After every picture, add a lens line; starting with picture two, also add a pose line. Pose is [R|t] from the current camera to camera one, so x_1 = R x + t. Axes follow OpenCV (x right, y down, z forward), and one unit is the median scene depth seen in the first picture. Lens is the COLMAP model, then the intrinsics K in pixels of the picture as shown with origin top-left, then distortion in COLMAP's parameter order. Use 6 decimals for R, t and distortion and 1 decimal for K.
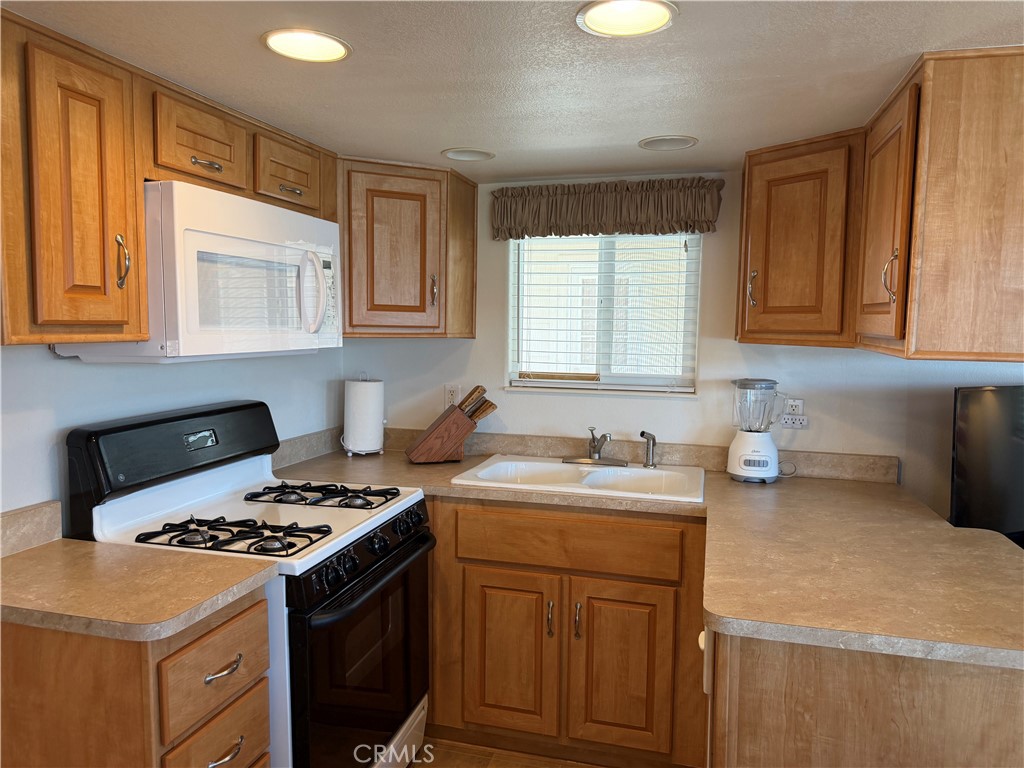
lens RADIAL K [[719.9, 0, 504.7], [0, 719.9, 382.8], [0, 0, 1]] dist [0.099950, -0.153963]
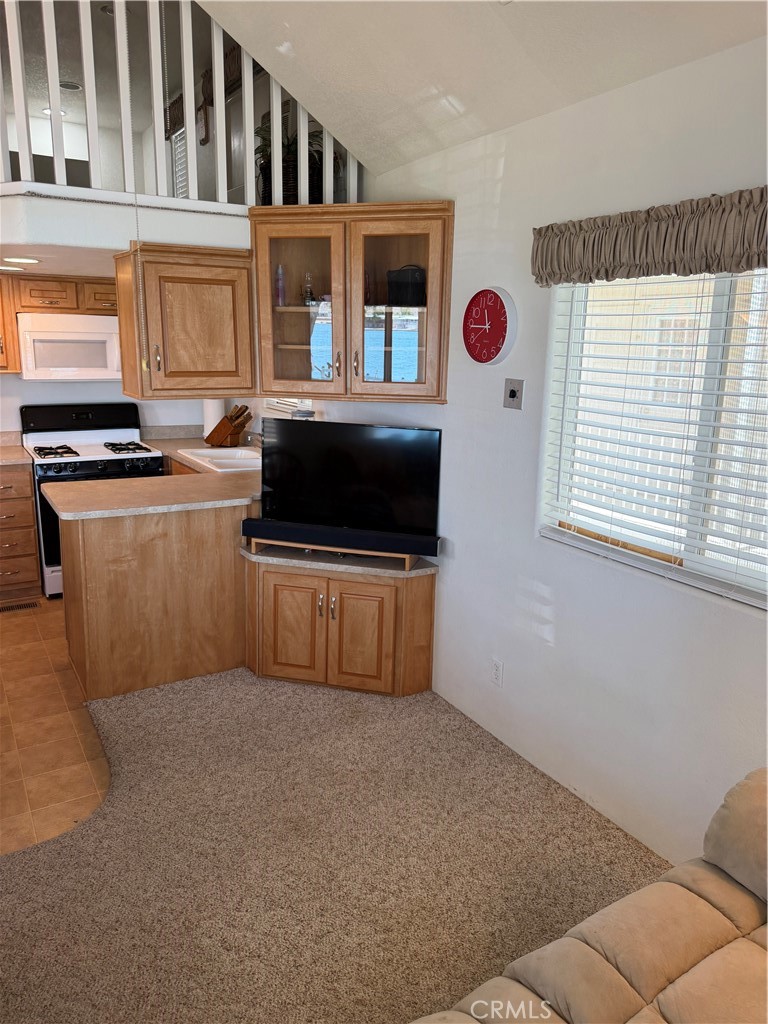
lens RADIAL K [[720.3, 0, 387.7], [0, 720.3, 507.7], [0, 0, 1]] dist [0.106715, -0.190361]
pose [[0.723319, 0.157187, -0.672385, 2.271428], [-0.067628, 0.985191, 0.157561, -0.078922], [0.687194, -0.068495, 0.723237, -0.066128]]
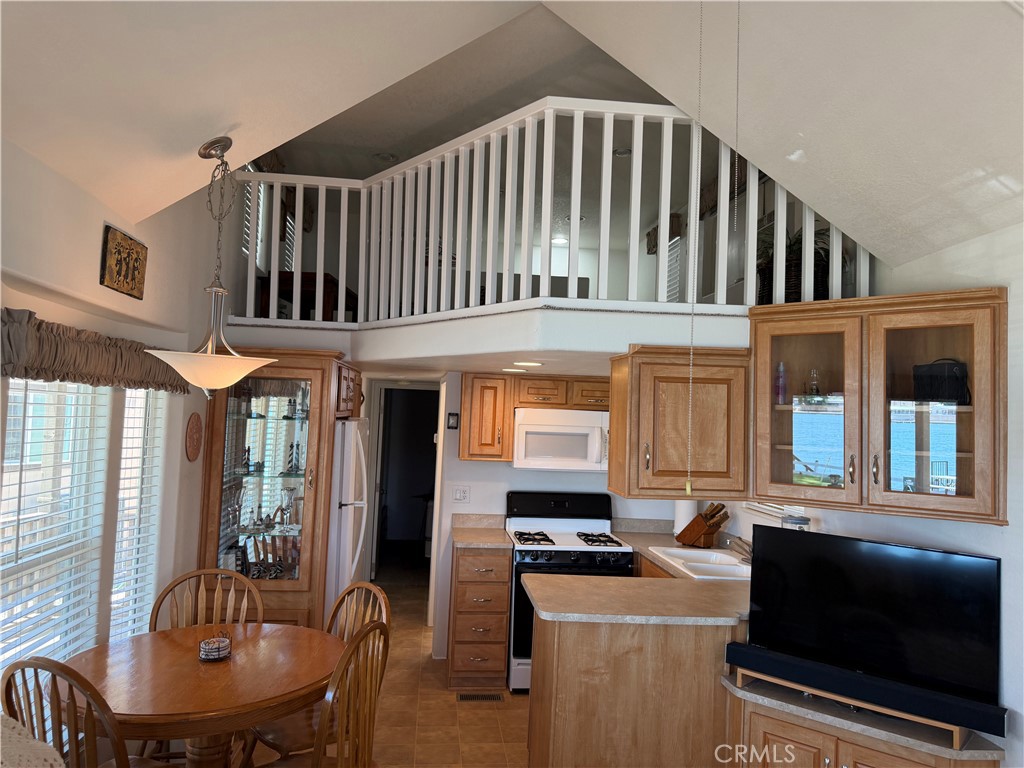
lens RADIAL K [[722.0, 0, 513.6], [0, 722.0, 384.1], [0, 0, 1]] dist [0.069714, -0.067394]
pose [[0.362115, -0.042039, -0.931185, 2.106374], [-0.107756, 0.990397, -0.086616, -0.107606], [0.925884, 0.131706, 0.354107, -0.065587]]
